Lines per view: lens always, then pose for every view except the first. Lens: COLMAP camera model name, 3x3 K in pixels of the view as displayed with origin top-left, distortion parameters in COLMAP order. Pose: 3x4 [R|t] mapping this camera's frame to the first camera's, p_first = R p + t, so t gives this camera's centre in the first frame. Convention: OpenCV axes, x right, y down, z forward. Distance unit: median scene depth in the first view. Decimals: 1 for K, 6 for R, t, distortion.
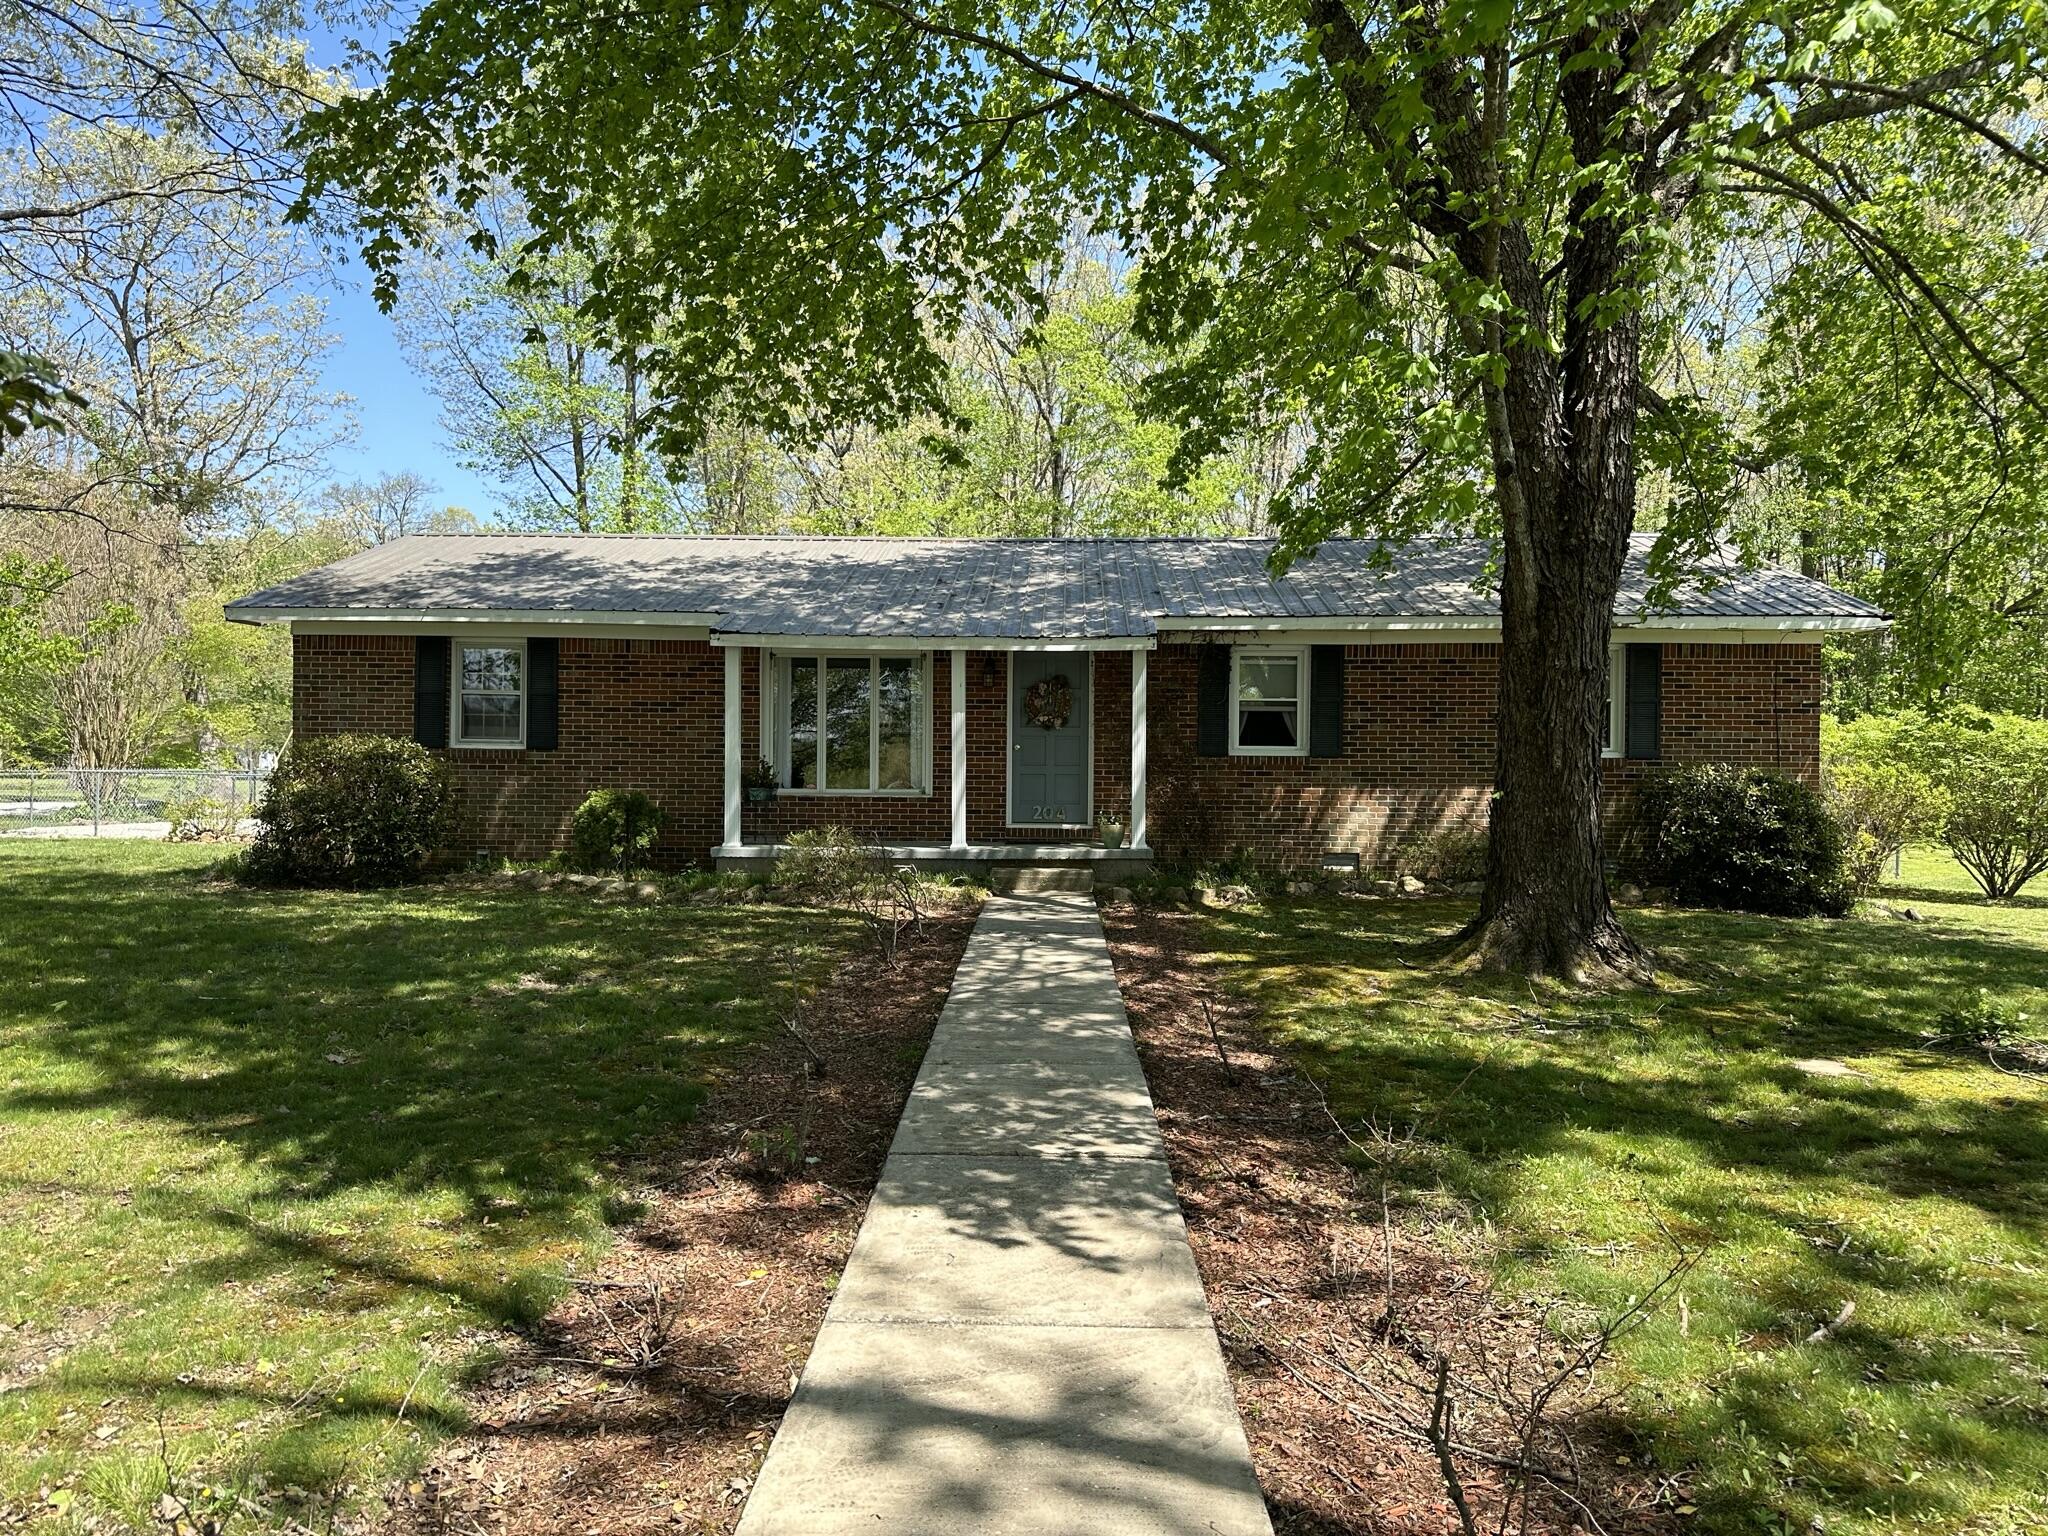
lens RADIAL K [[1433.7, 0, 985.4], [0, 1433.7, 712.8], [0, 0, 1]] dist [0.010021, -0.013947]
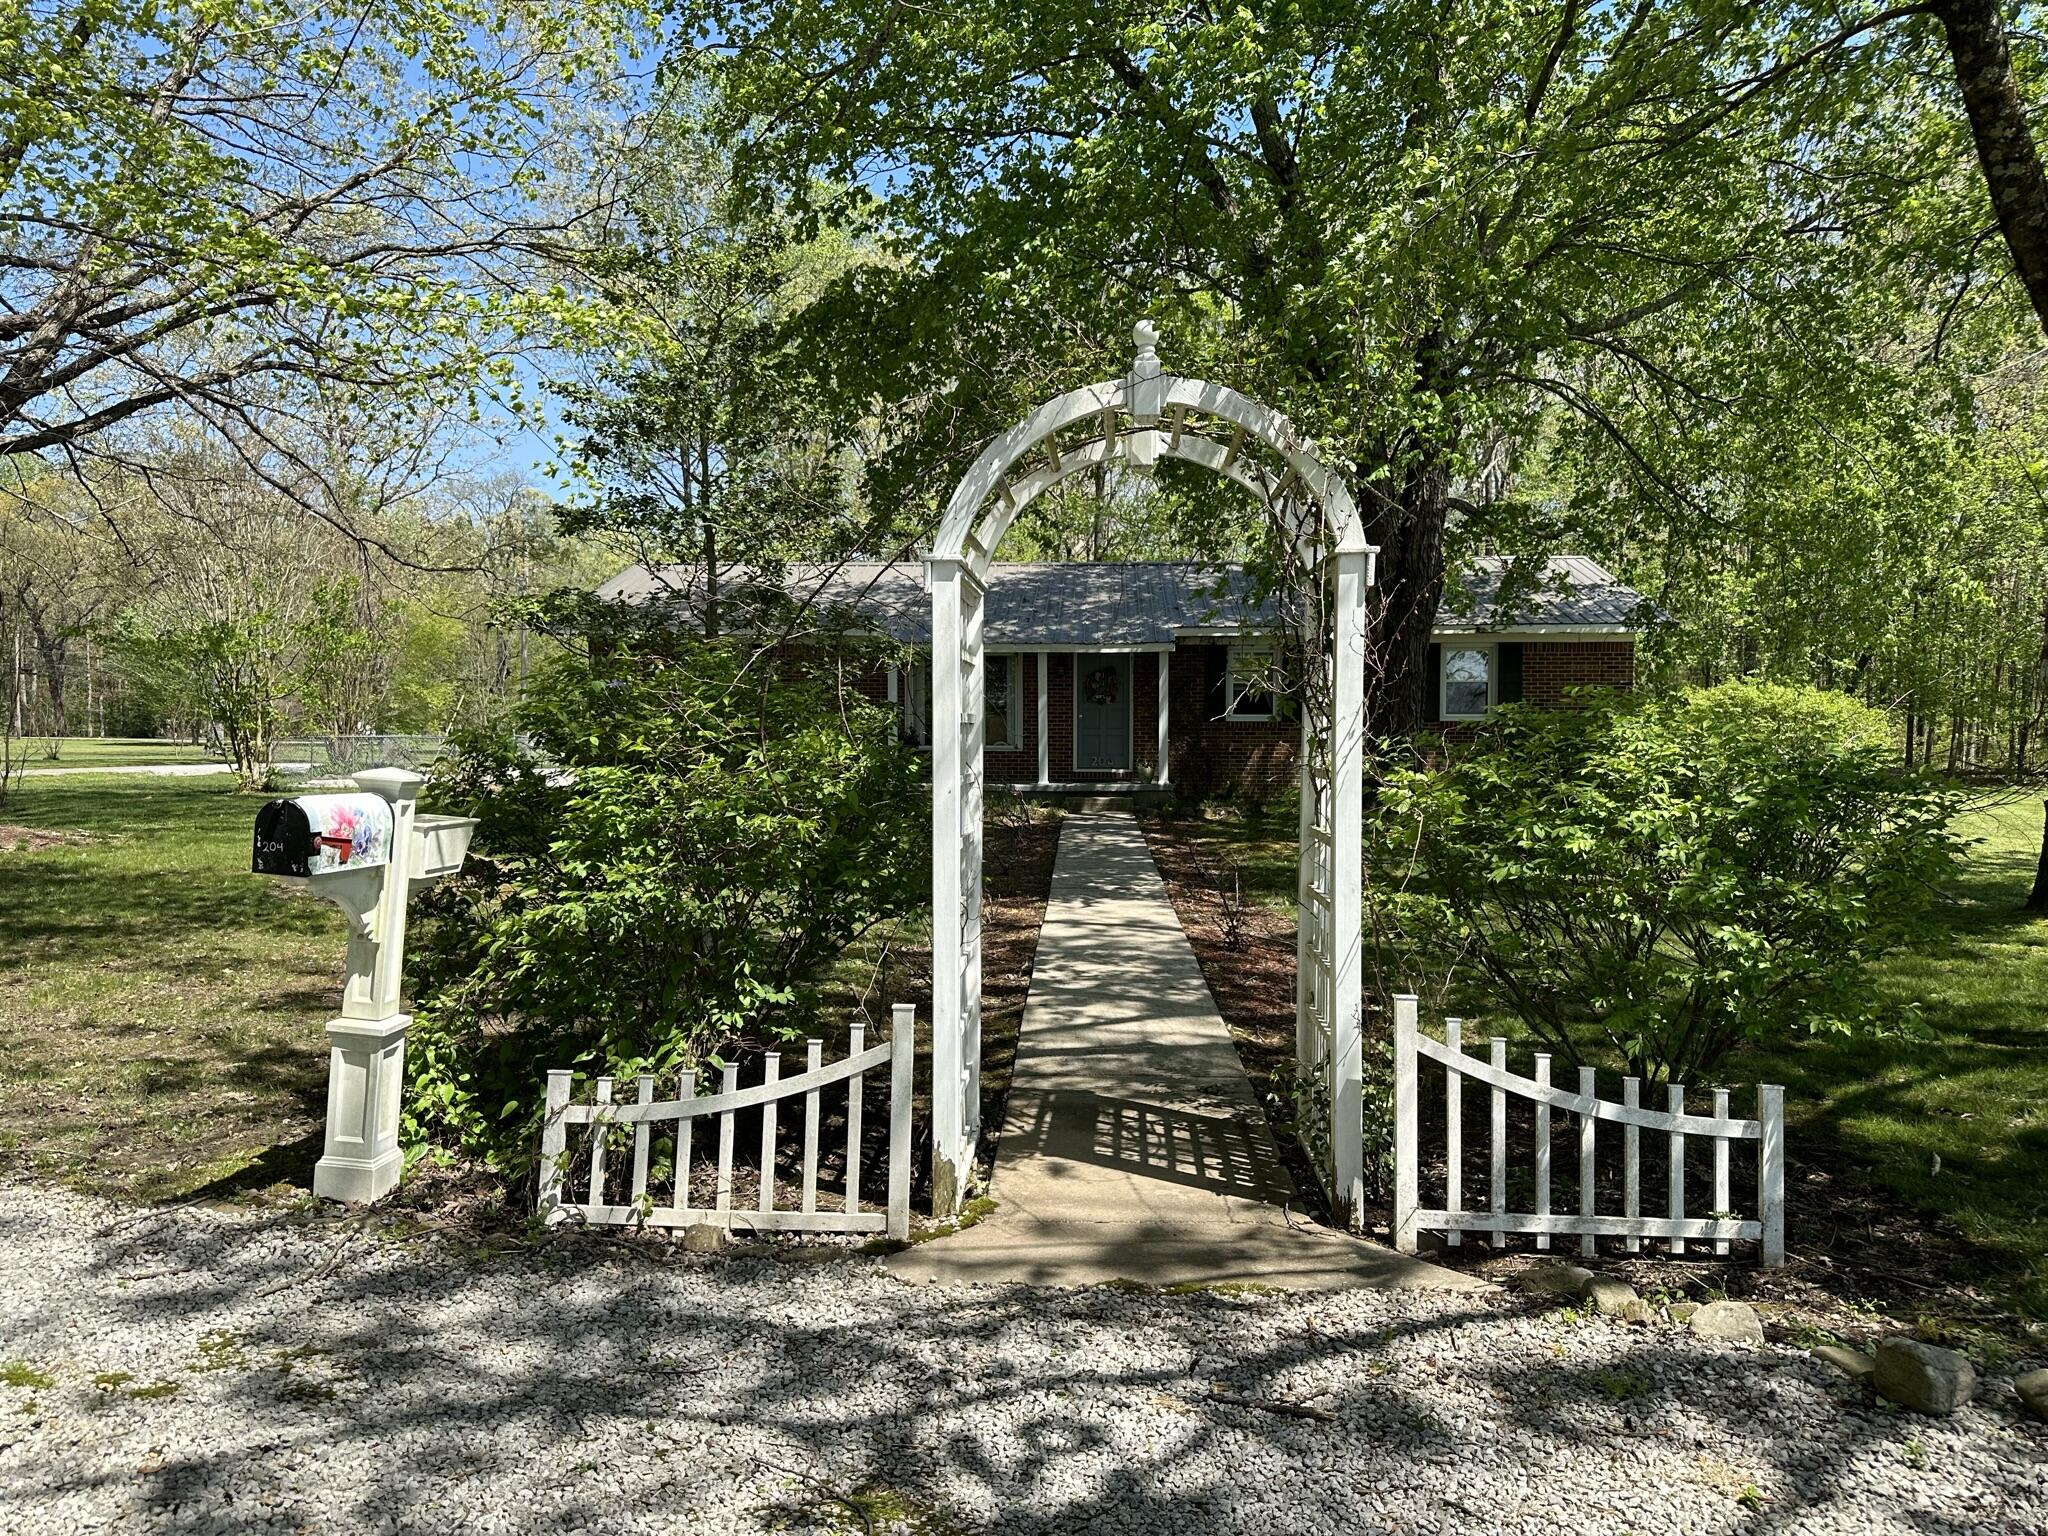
lens RADIAL K [[1415.4, 0, 1003.7], [0, 1415.4, 749.5], [0, 0, 1]] dist [0.022463, -0.027986]
pose [[0.999859, -0.008726, -0.014340, -0.039660], [0.009523, 0.998357, 0.056510, -0.027367], [0.013823, -0.056638, 0.998299, -0.484313]]
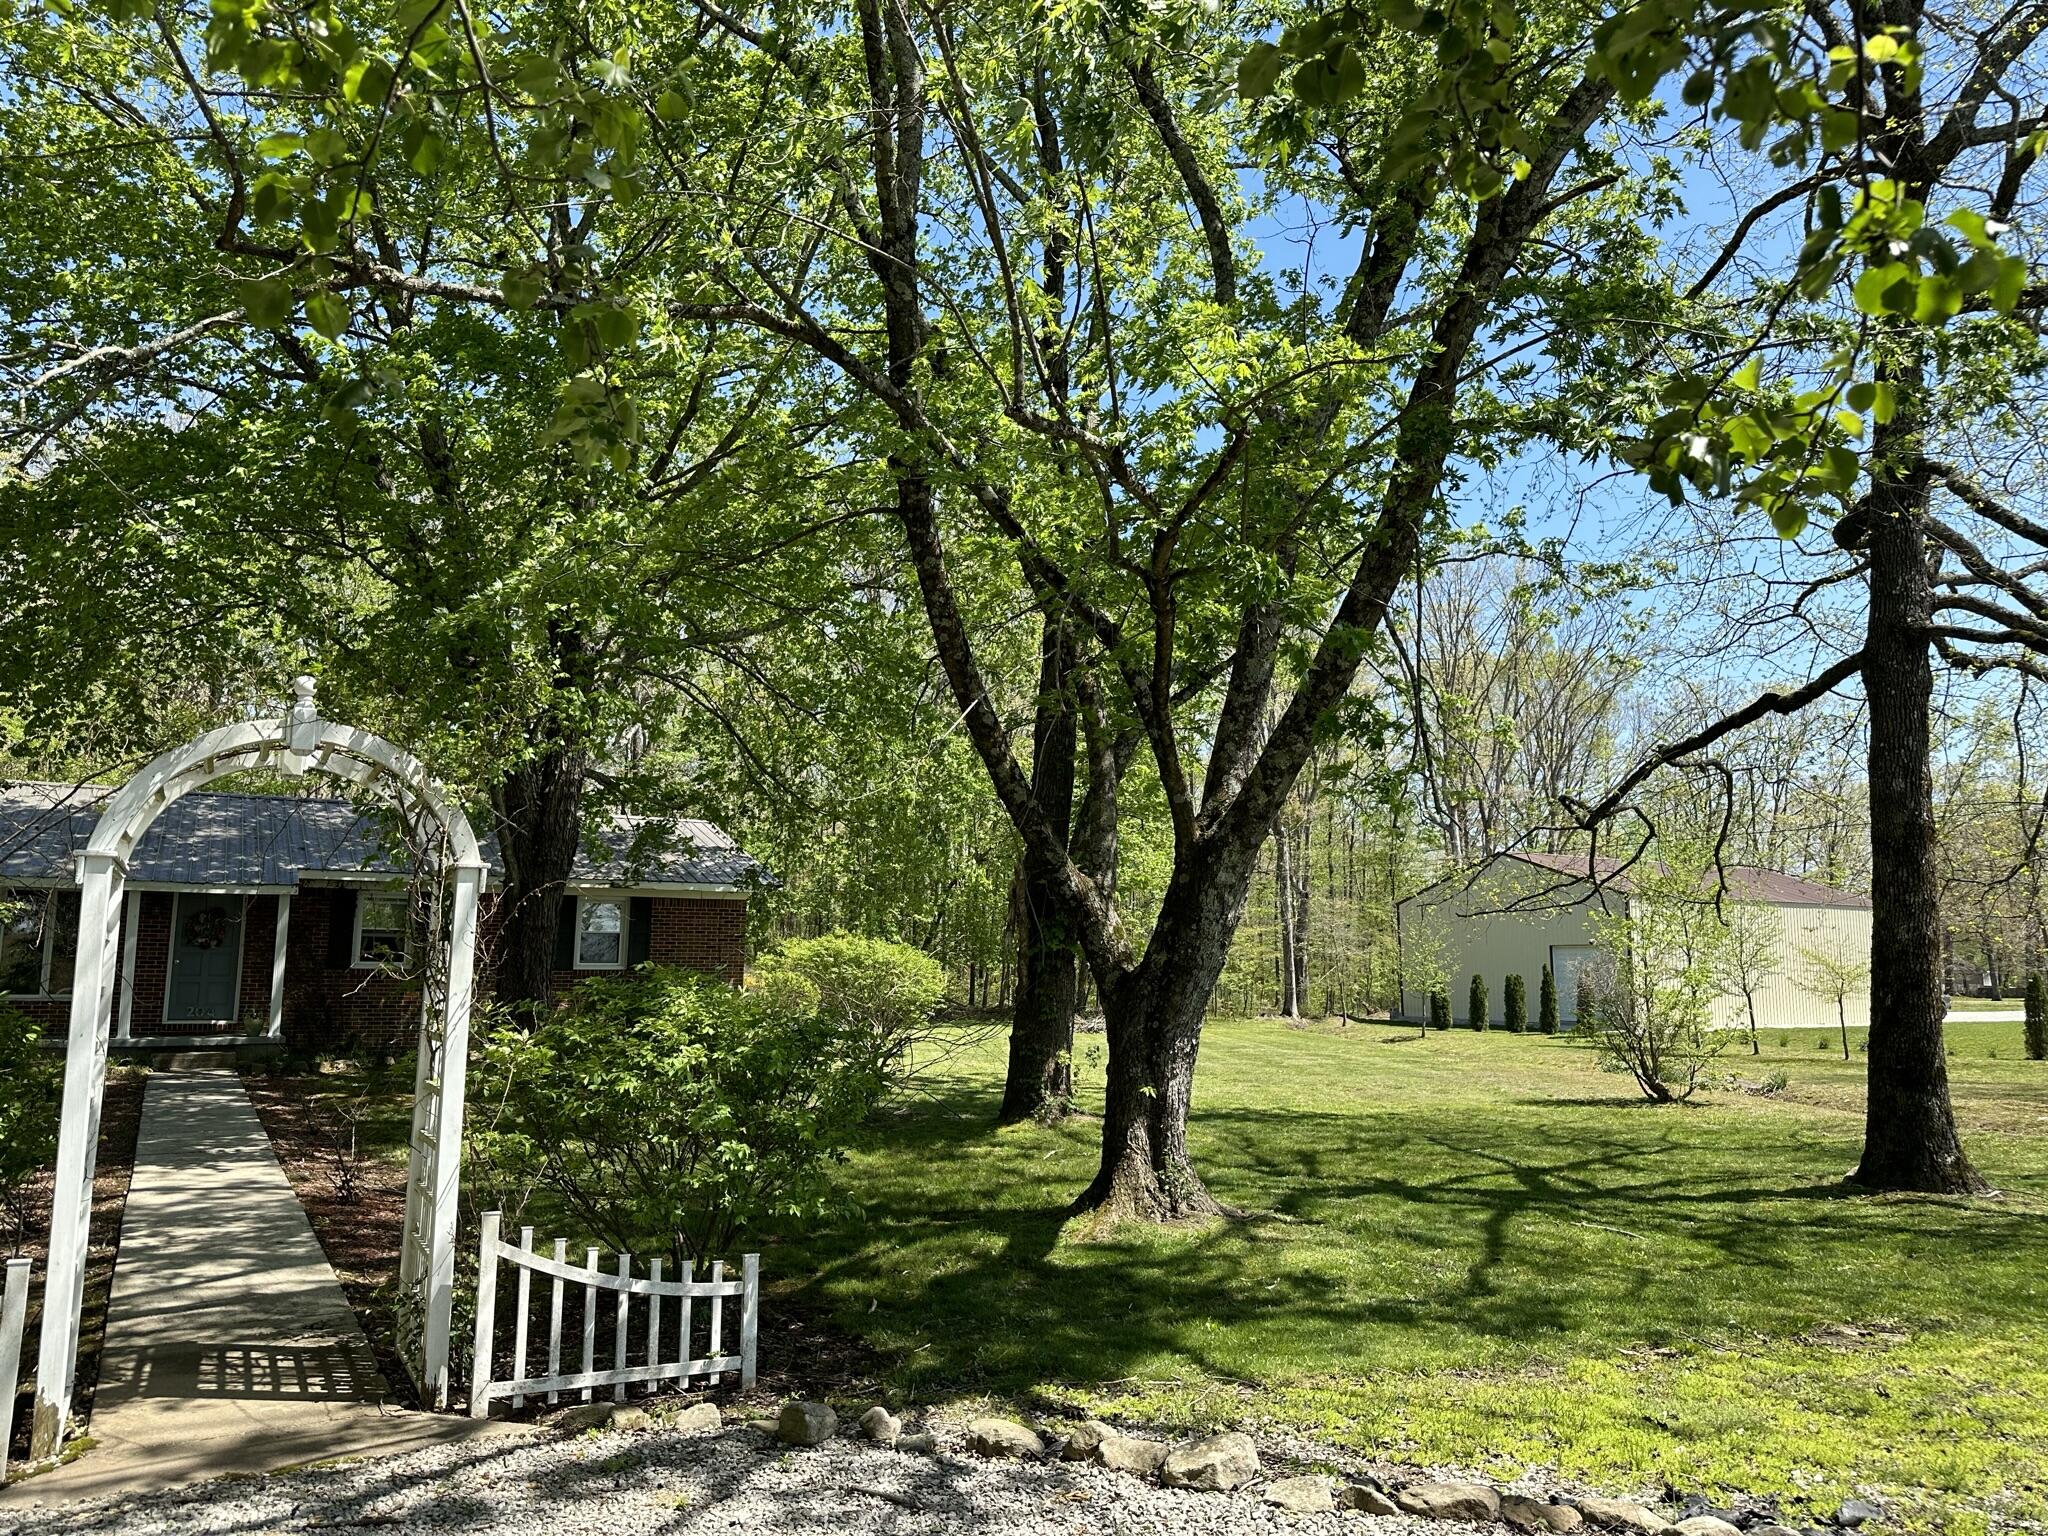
lens RADIAL K [[1433.7, 0, 1024.4], [0, 1433.7, 769.0], [0, 0, 1]] dist [0.010021, -0.013947]
pose [[0.837743, 0.072547, 0.541224, -0.058517], [-0.021738, 0.994781, -0.099694, -0.042228], [-0.545631, 0.071753, 0.834948, -0.601991]]
